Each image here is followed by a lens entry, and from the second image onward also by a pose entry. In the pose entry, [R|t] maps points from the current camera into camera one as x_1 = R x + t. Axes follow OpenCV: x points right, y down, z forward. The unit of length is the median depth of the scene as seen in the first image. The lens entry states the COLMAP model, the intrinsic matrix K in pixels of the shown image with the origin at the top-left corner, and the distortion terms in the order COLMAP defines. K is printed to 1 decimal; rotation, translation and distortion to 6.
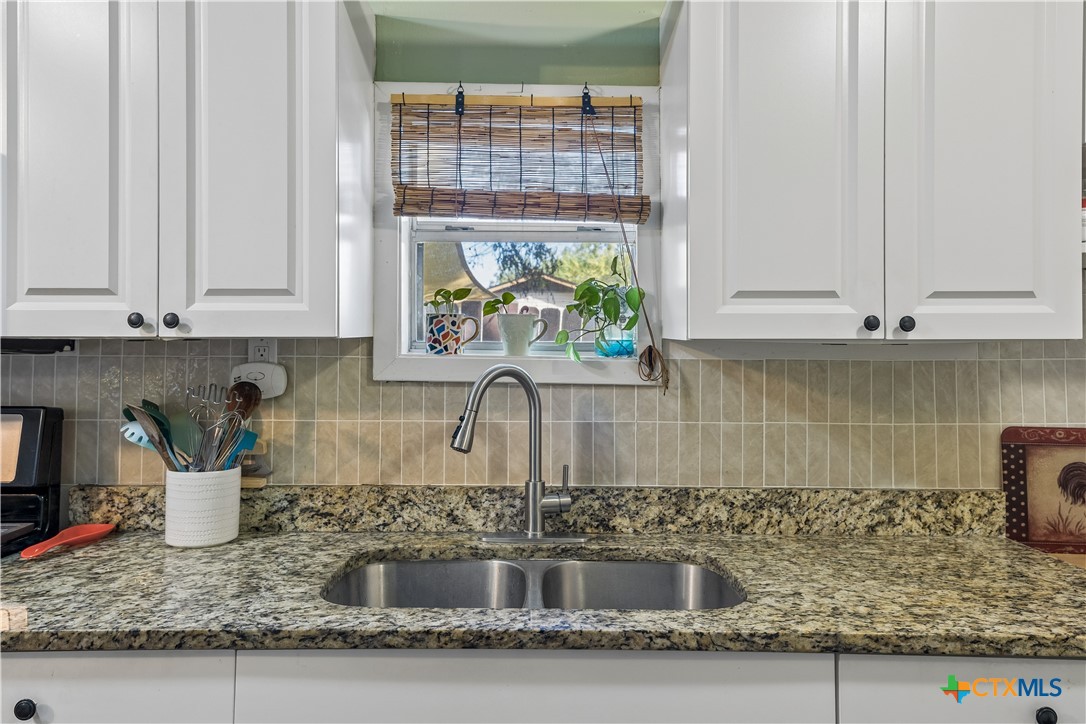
lens RADIAL K [[755.6, 0, 533.3], [0, 755.6, 332.5], [0, 0, 1]] dist [0.033010, -0.005443]
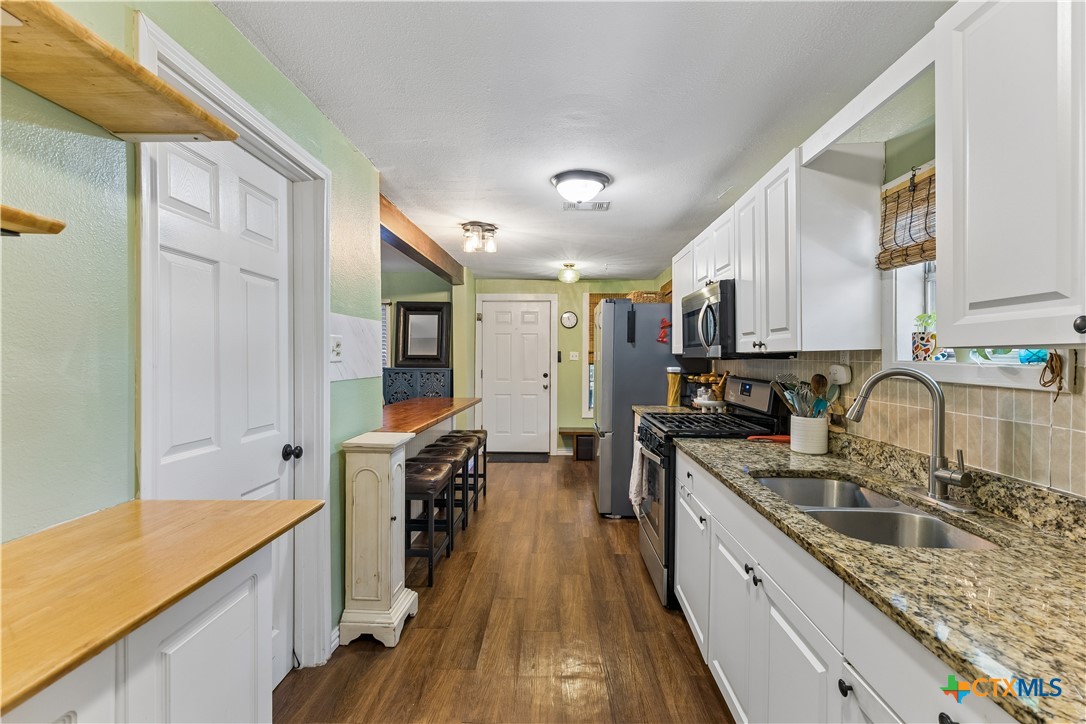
lens RADIAL K [[498.5, 0, 541.1], [0, 498.5, 359.1], [0, 0, 1]] dist [0.001998, 0.000520]
pose [[-0.046635, 0.002554, -0.998909, 0.875832], [0.018276, 0.999832, 0.001703, 0.011570], [0.998745, -0.018177, -0.046674, 0.340201]]
